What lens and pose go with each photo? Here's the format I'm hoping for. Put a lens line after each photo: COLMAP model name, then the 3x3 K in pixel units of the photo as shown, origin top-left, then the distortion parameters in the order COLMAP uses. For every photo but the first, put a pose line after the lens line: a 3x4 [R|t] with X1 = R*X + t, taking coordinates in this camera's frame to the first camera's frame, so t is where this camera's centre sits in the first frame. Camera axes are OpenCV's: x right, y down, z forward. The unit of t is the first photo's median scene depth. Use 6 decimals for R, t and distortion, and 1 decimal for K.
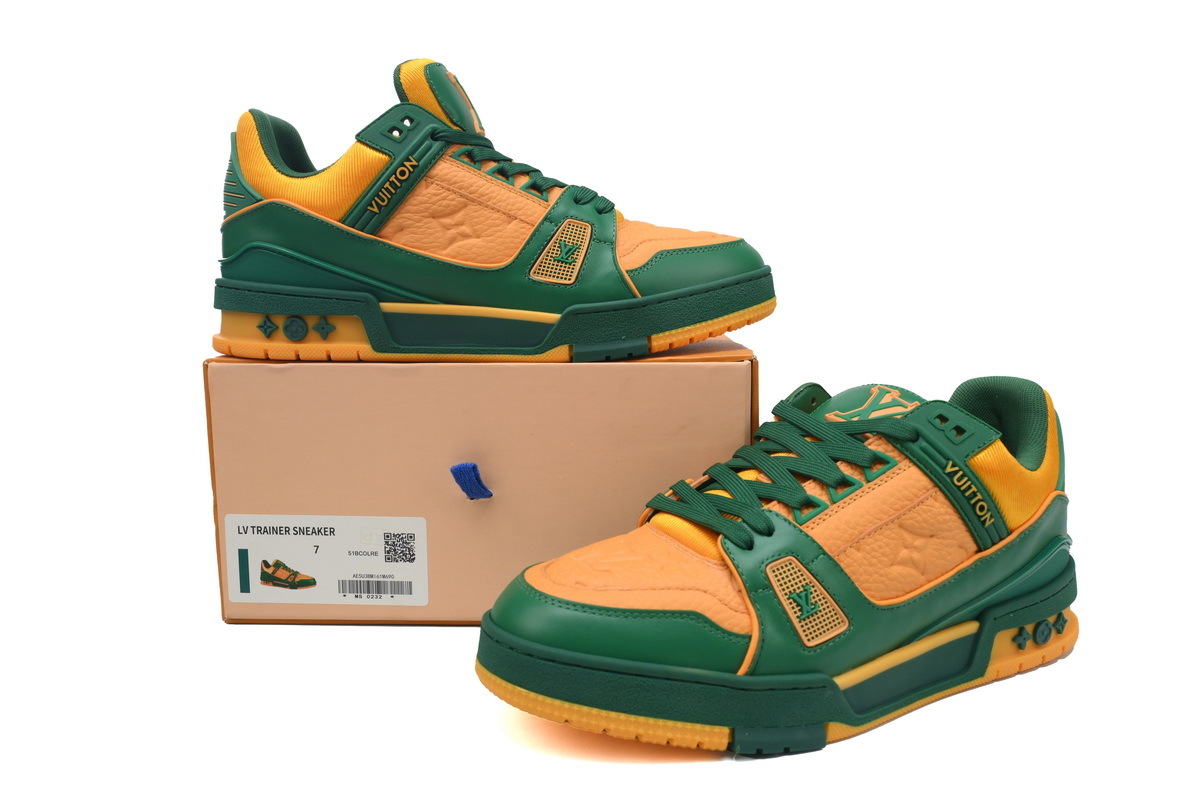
lens RADIAL K [[925.1, 0, 600.0], [0, 925.1, 400.0], [0, 0, 1]] dist [0.005786, 0.002446]
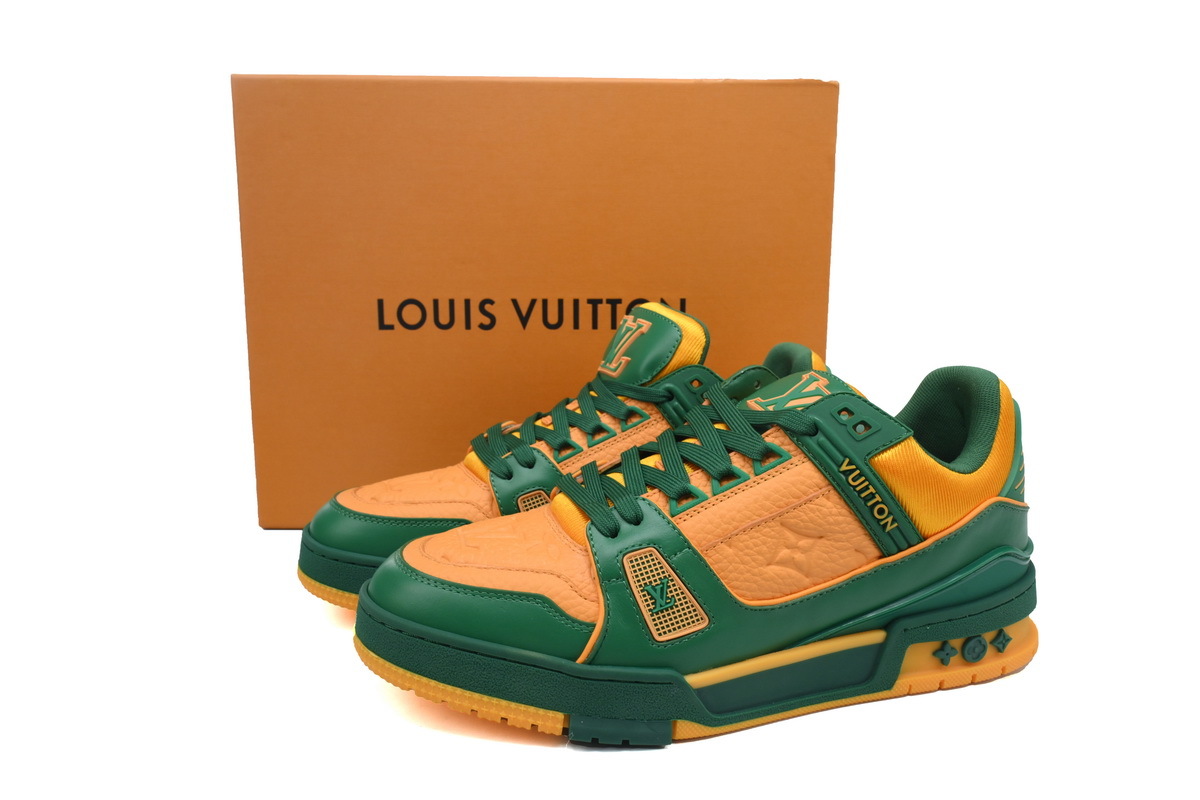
lens RADIAL K [[925.1, 0, 600.0], [0, 925.1, 400.0], [0, 0, 1]] dist [0.005786, 0.002446]
pose [[0.977199, 0.044894, -0.207527, 0.324944], [-0.035191, 0.998118, 0.050215, -0.030641], [0.209391, -0.041767, 0.976940, 0.042320]]
